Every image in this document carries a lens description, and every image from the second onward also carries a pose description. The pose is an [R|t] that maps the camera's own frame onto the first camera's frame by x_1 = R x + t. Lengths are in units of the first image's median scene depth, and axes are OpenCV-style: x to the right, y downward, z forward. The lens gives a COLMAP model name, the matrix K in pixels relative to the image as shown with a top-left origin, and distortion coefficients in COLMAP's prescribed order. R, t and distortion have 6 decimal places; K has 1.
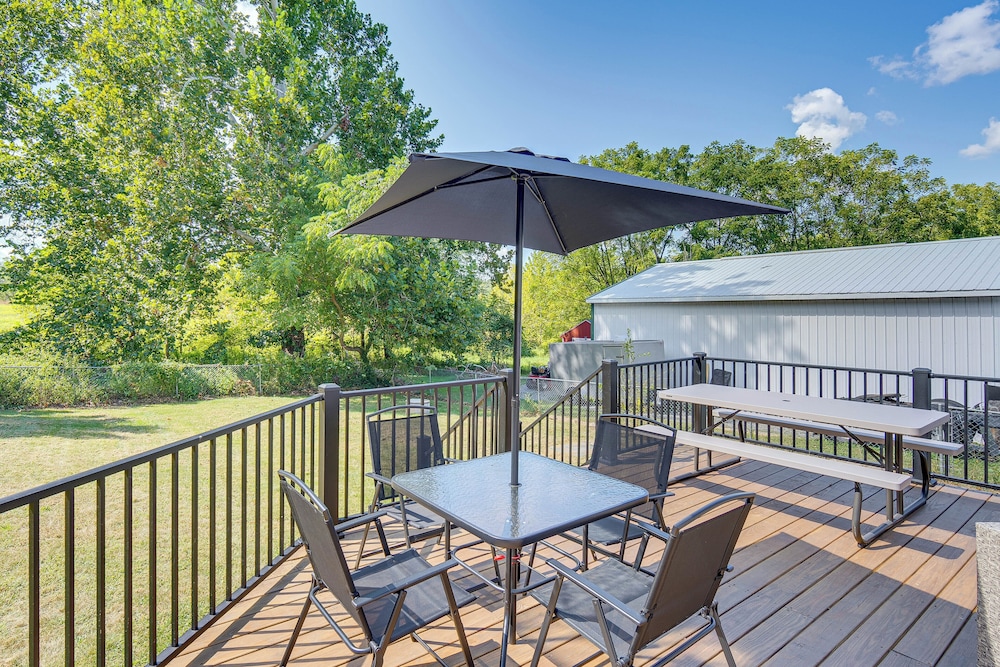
lens RADIAL K [[537.2, 0, 499.6], [0, 537.2, 321.4], [0, 0, 1]] dist [0.000205, -0.001037]
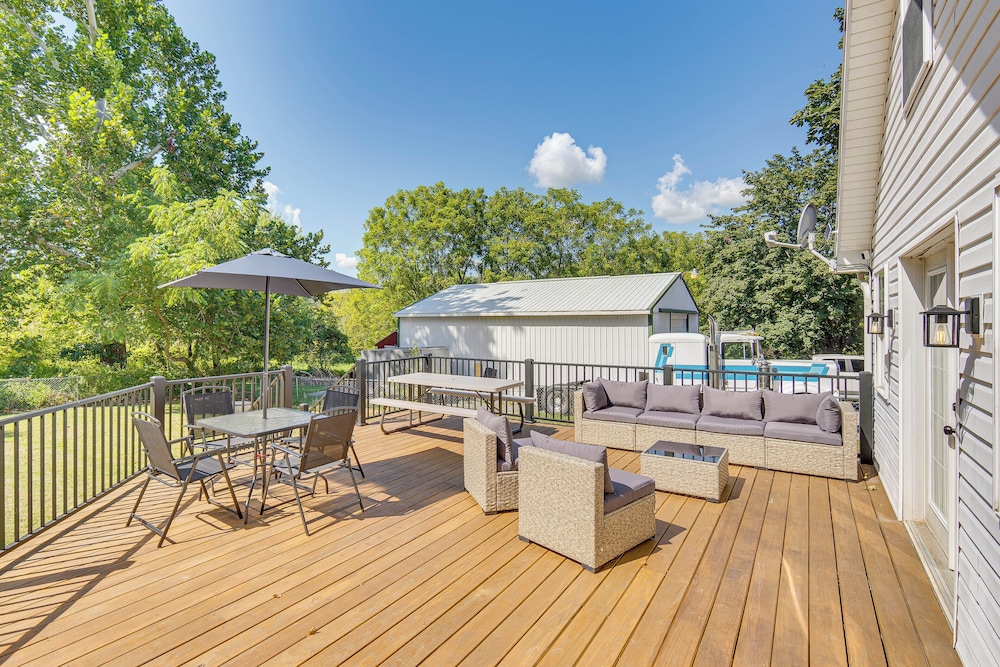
lens RADIAL K [[537.2, 0, 499.6], [0, 537.2, 321.4], [0, 0, 1]] dist [0.000205, -0.001037]
pose [[0.964316, -0.005029, 0.264705, 0.058188], [0.009097, 0.999859, -0.014148, -0.003717], [-0.264597, 0.016051, 0.964226, -0.196603]]
